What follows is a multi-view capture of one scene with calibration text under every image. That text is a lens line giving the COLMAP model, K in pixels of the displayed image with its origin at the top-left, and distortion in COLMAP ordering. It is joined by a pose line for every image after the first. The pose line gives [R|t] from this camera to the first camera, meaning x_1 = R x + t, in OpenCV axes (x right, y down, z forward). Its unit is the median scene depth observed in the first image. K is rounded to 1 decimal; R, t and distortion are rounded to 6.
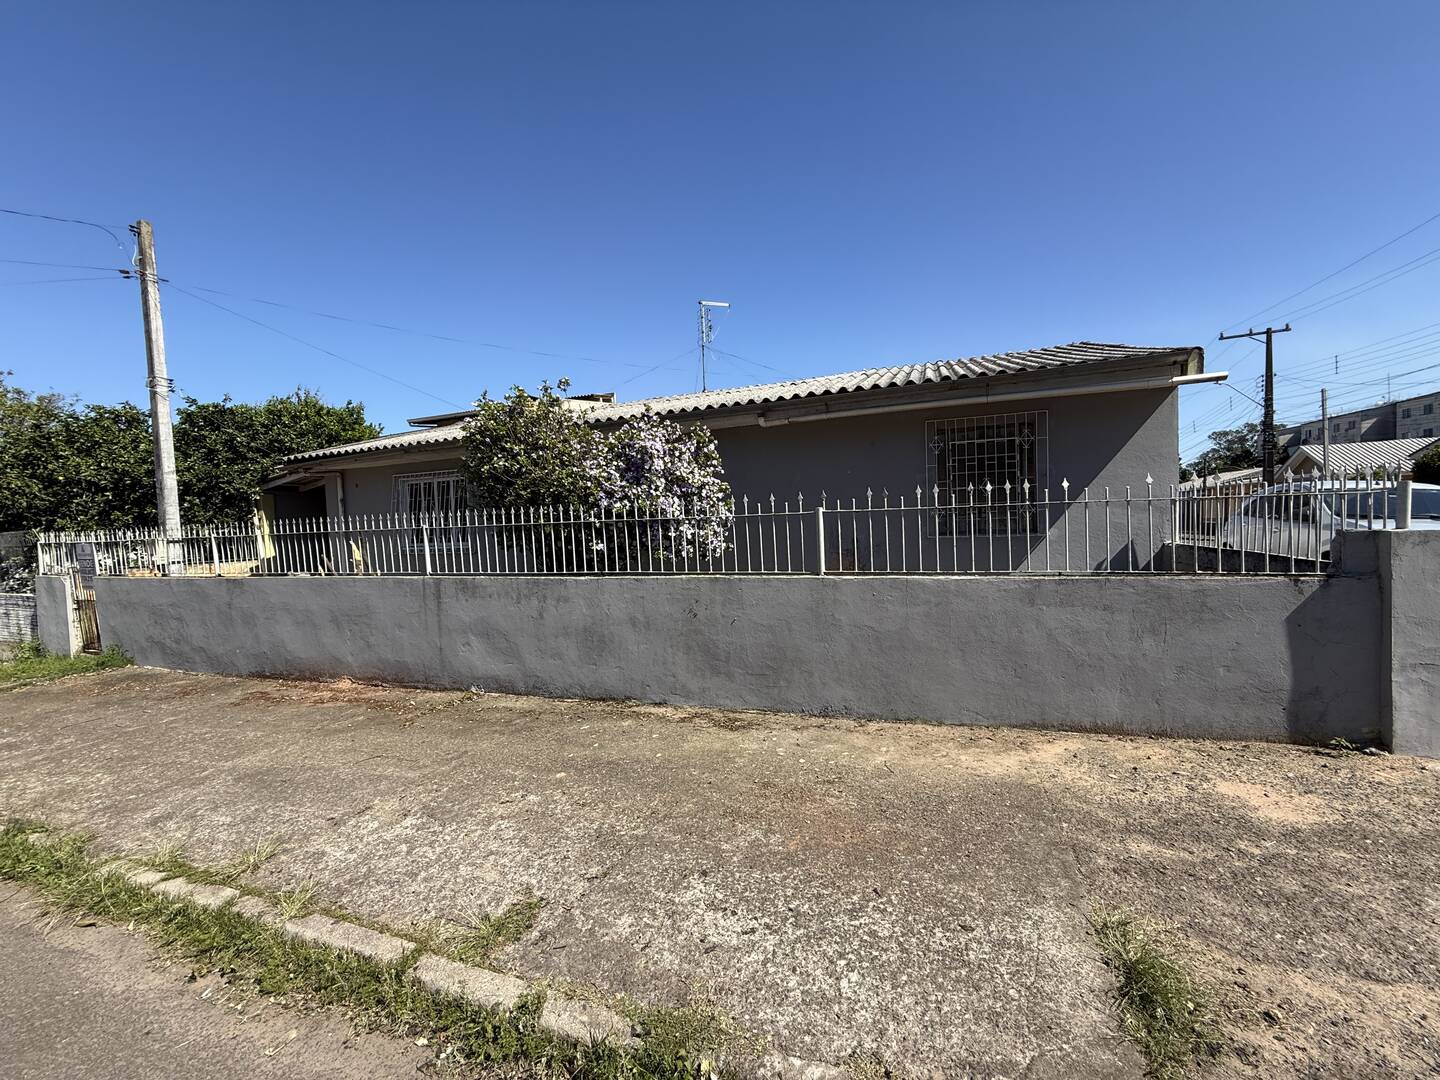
lens RADIAL K [[576.7, 0, 718.1], [0, 576.7, 543.2], [0, 0, 1]] dist [-0.001119, 0.000641]
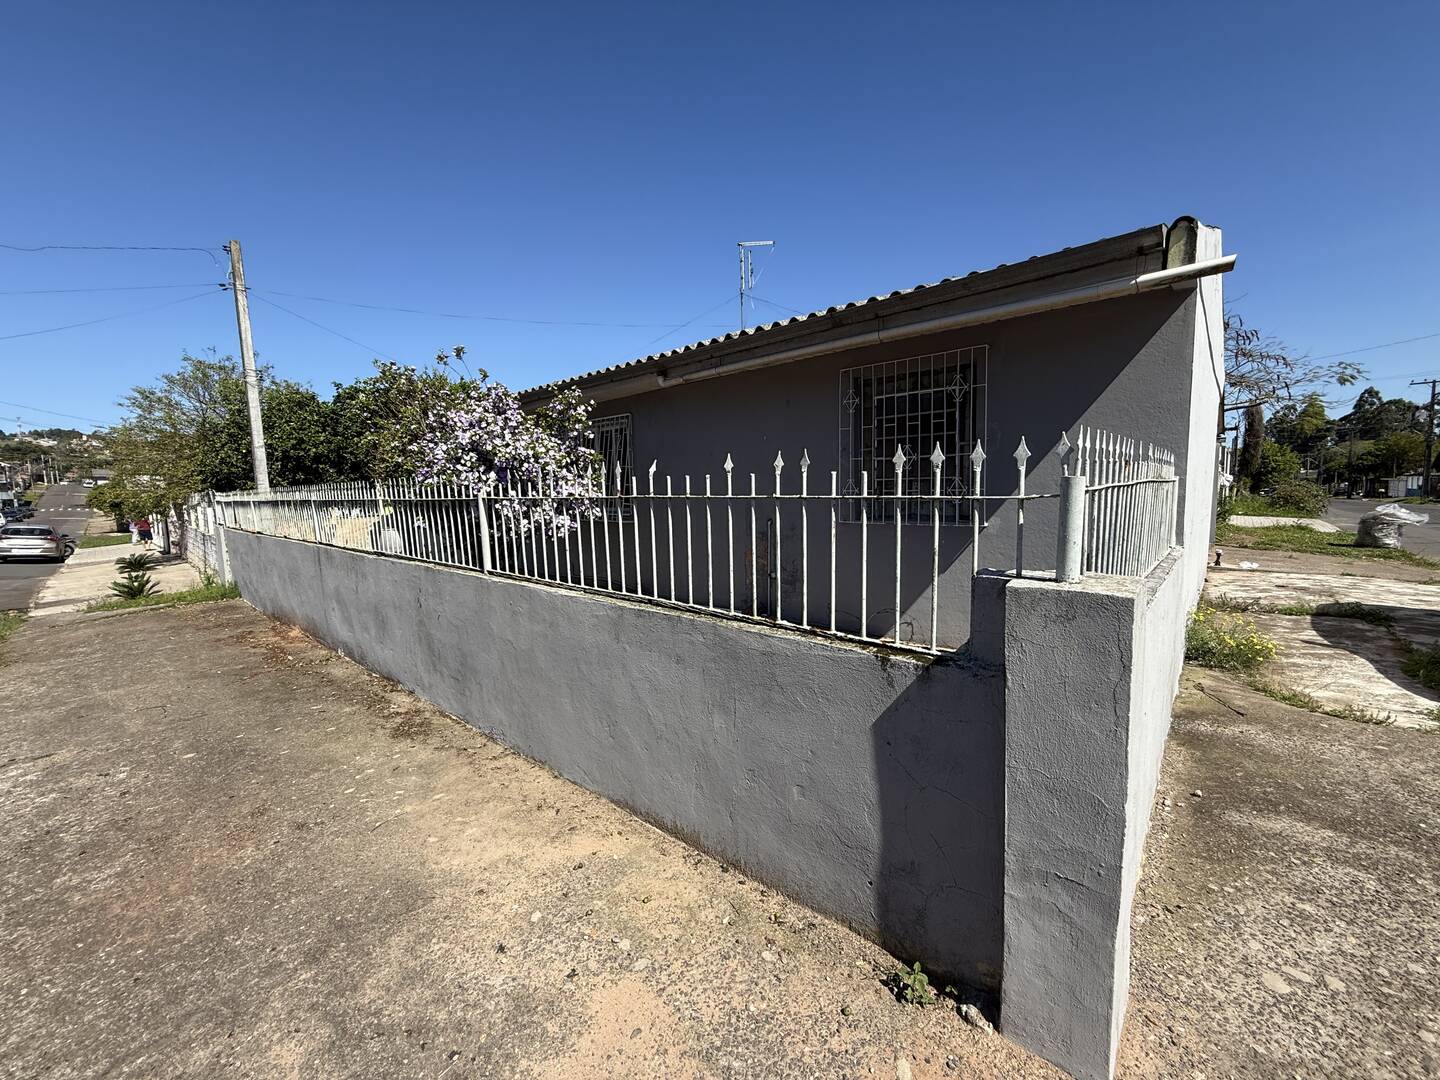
lens RADIAL K [[576.7, 0, 719.7], [0, 576.7, 542.7], [0, 0, 1]] dist [-0.001119, 0.000641]
pose [[0.931655, 0.048743, -0.360061, 0.861825], [-0.022668, 0.996828, 0.076291, -0.066139], [0.362638, -0.062915, 0.929804, 0.376295]]
